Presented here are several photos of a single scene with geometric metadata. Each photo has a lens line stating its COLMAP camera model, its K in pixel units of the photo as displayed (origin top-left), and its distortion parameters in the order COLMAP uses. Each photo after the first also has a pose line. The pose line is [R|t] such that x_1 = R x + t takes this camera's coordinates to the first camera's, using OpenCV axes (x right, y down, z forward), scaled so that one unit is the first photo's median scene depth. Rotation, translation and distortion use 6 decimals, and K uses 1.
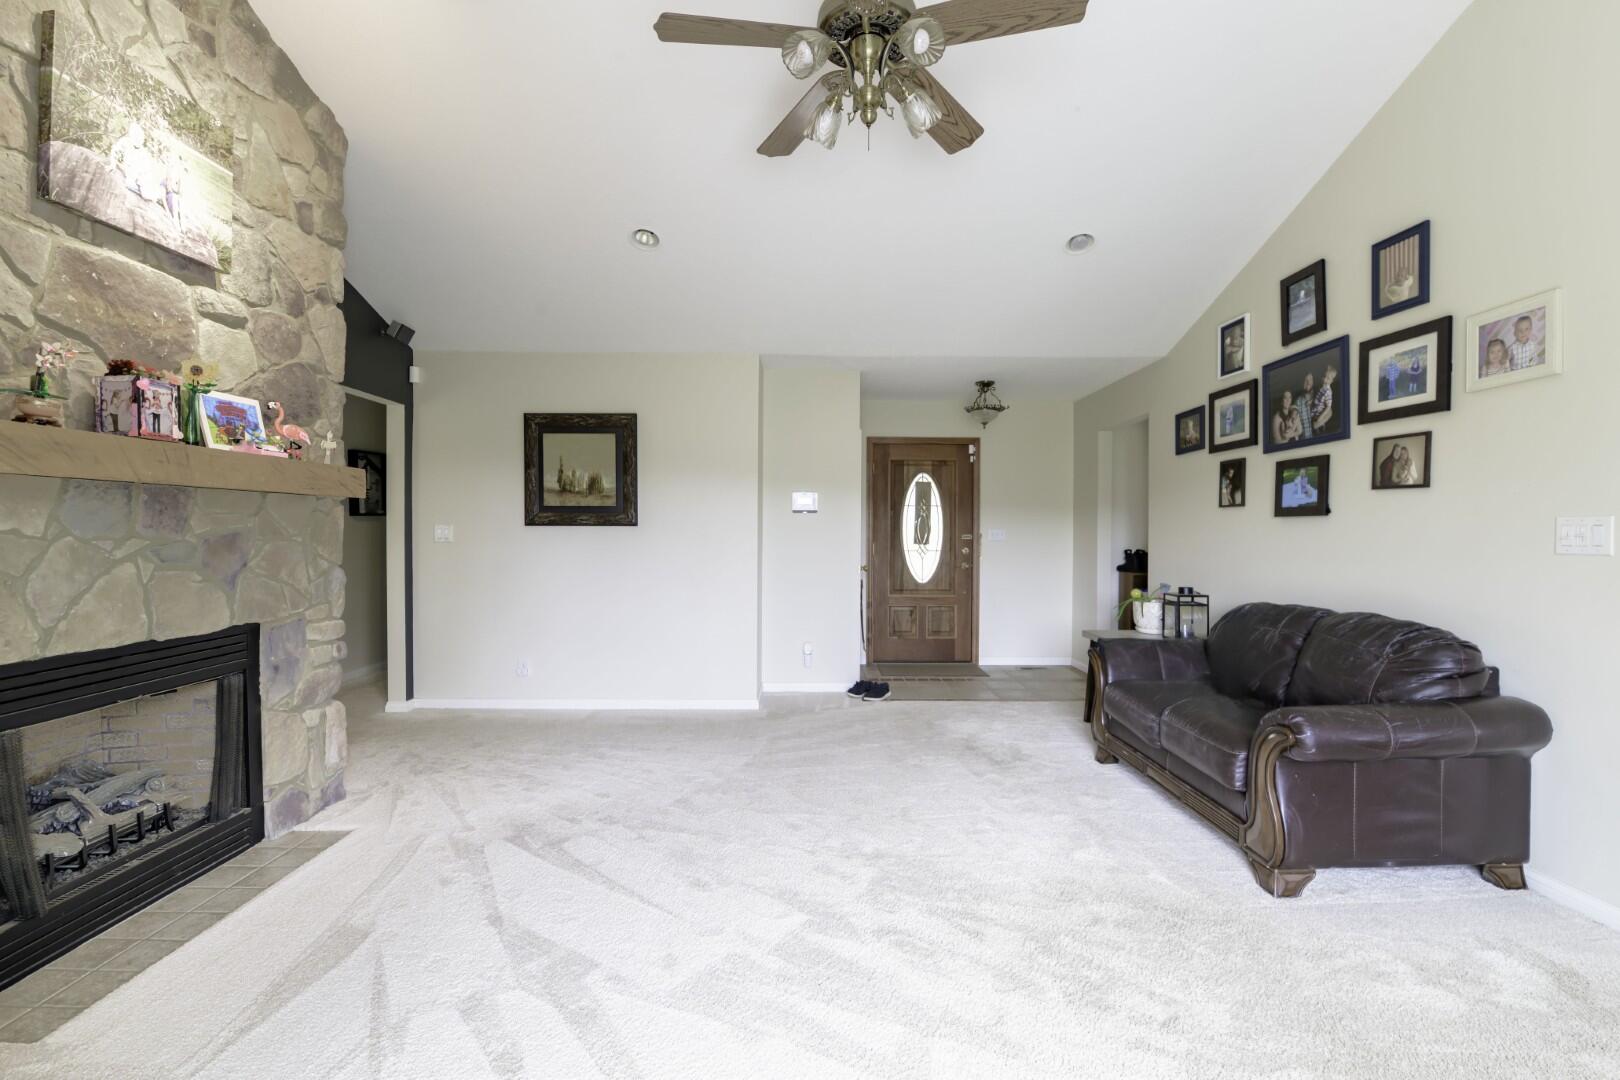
lens RADIAL K [[717.1, 0, 818.2], [0, 717.1, 538.0], [0, 0, 1]] dist [0.001907, 0.000282]
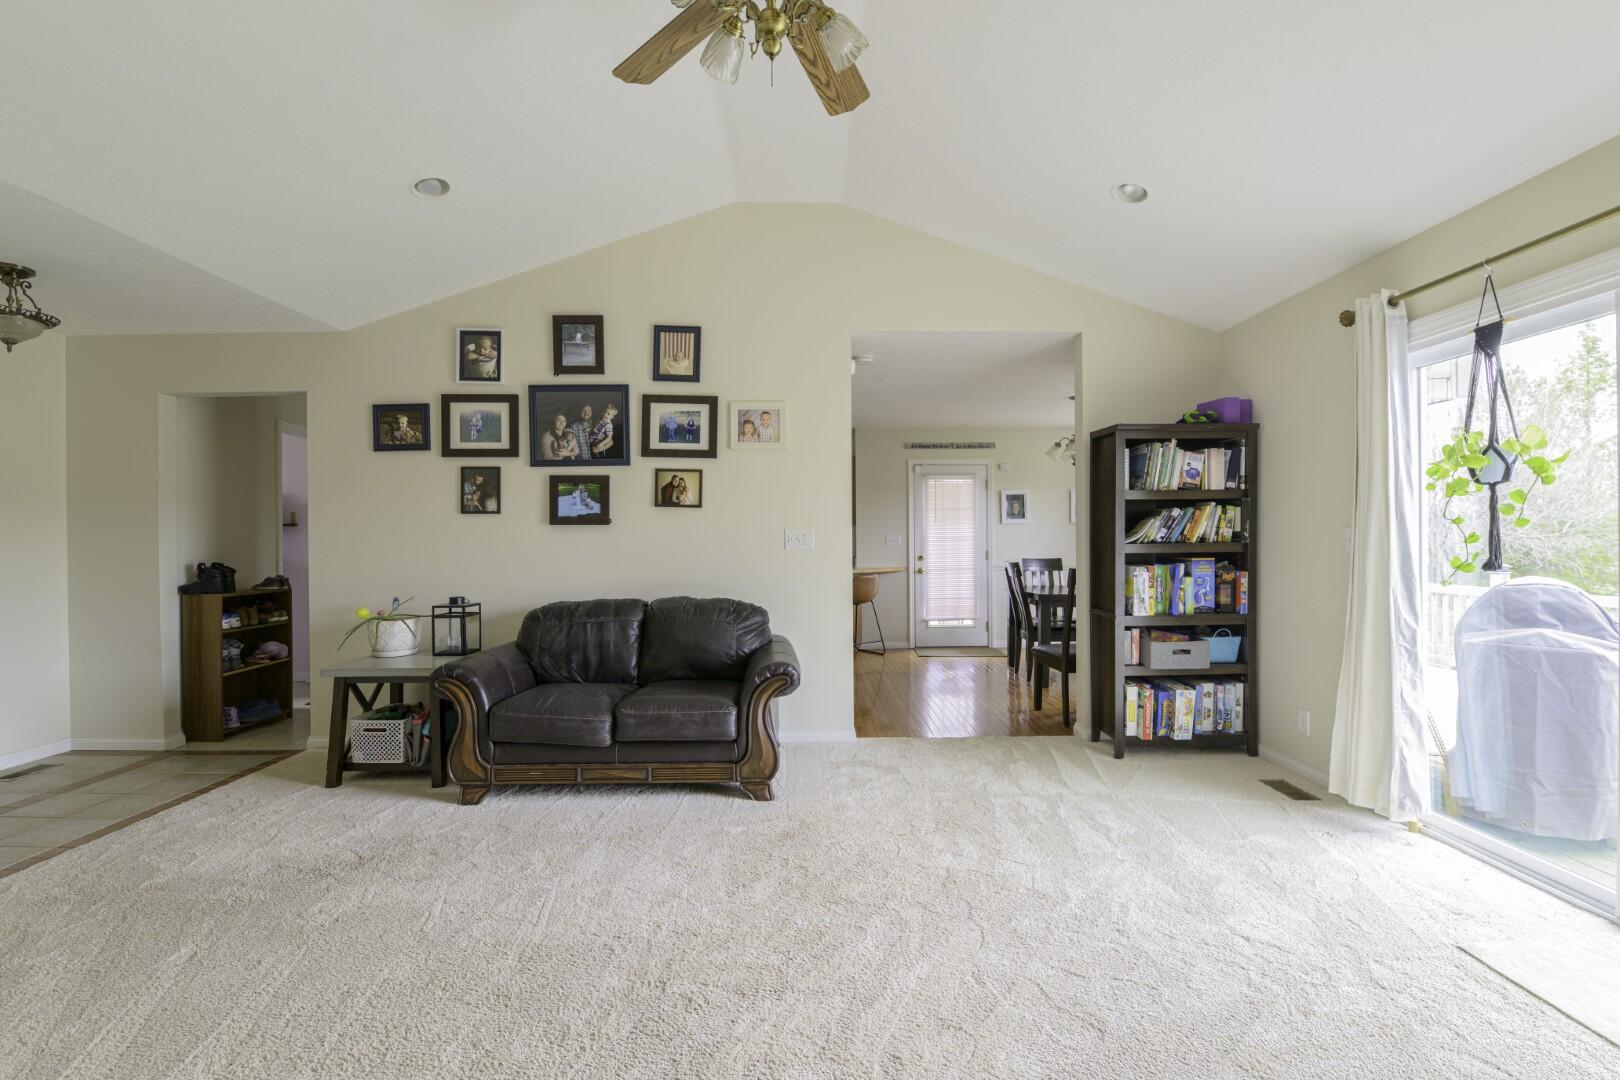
lens RADIAL K [[717.1, 0, 816.9], [0, 717.1, 540.2], [0, 0, 1]] dist [0.001907, 0.000282]
pose [[-0.007145, -0.003348, 0.999969, -0.510450], [0.011371, 0.999929, 0.003430, -0.004594], [-0.999910, 0.011395, -0.007107, 0.627722]]
